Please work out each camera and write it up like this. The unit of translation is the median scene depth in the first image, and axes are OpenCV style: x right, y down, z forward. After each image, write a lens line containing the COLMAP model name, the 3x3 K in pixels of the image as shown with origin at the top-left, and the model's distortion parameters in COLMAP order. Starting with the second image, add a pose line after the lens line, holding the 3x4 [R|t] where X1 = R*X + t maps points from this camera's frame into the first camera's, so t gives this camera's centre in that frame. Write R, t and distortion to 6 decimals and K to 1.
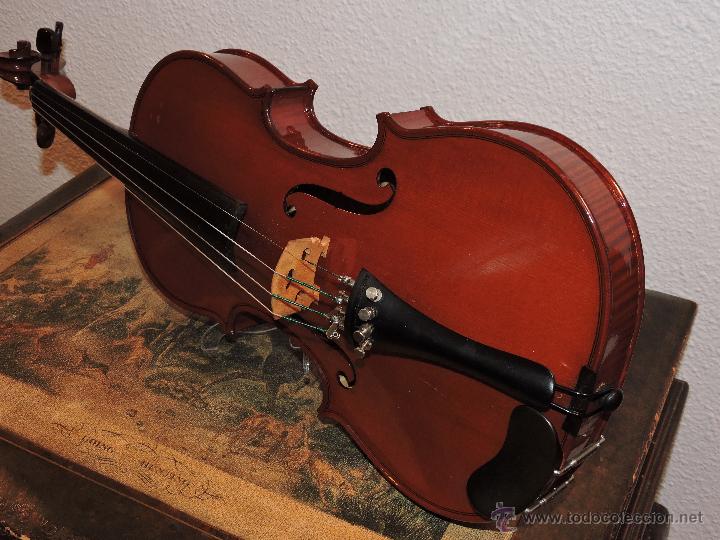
lens RADIAL K [[918.3, 0, 360.0], [0, 918.3, 270.0], [0, 0, 1]] dist [-0.021475, -0.025473]
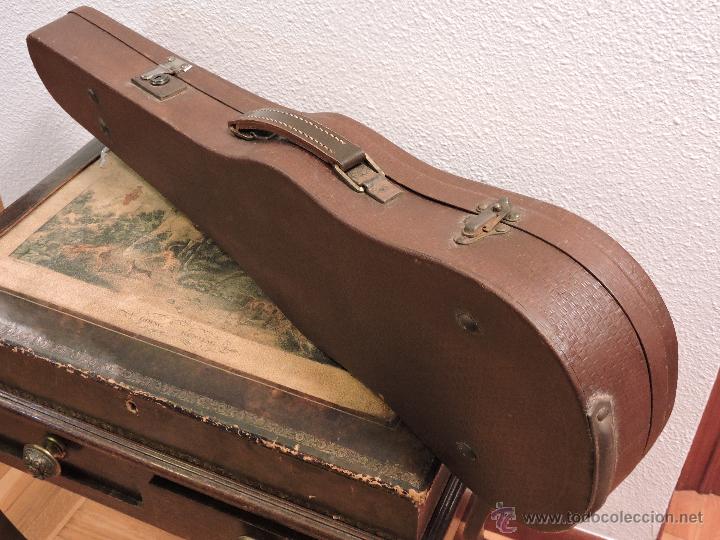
lens RADIAL K [[918.3, 0, 360.0], [0, 918.3, 270.0], [0, 0, 1]] dist [-0.021475, -0.025473]
pose [[0.998546, -0.033261, 0.042423, -0.003170], [0.029367, 0.995570, 0.089325, -0.017011], [-0.045206, -0.087949, 0.995099, -0.431807]]
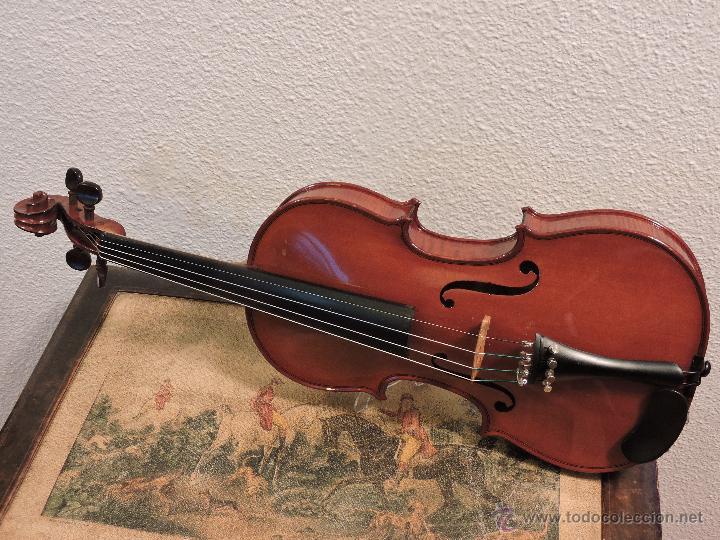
lens RADIAL K [[1004.8, 0, 360.0], [0, 1004.8, 270.0], [0, 0, 1]] dist [-0.026765, -0.064224]
pose [[0.949584, -0.202206, 0.239587, -0.339230], [0.174655, 0.975830, 0.131348, -0.298617], [-0.260356, -0.082881, 0.961949, -0.234748]]
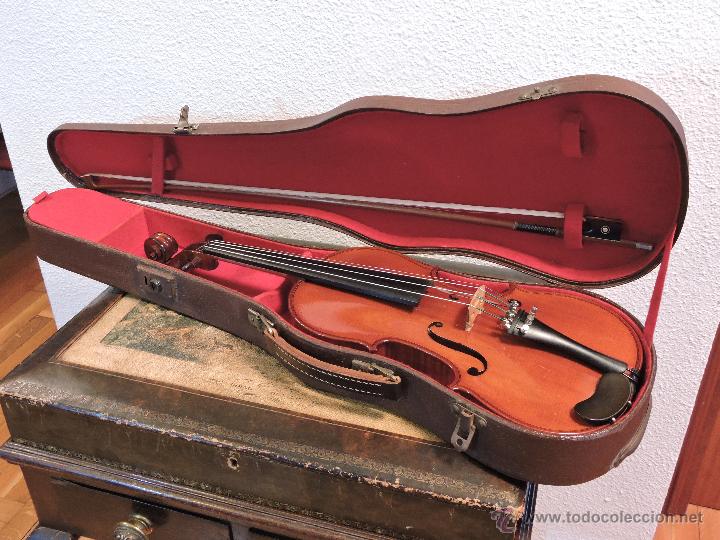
lens RADIAL K [[743.5, 0, 360.0], [0, 743.5, 270.0], [0, 0, 1]] dist [-0.020416, -0.000374]
pose [[0.984890, -0.098761, 0.142261, -0.205461], [0.107183, 0.992837, -0.052790, 0.060482], [-0.136028, 0.067240, 0.988420, -0.340470]]
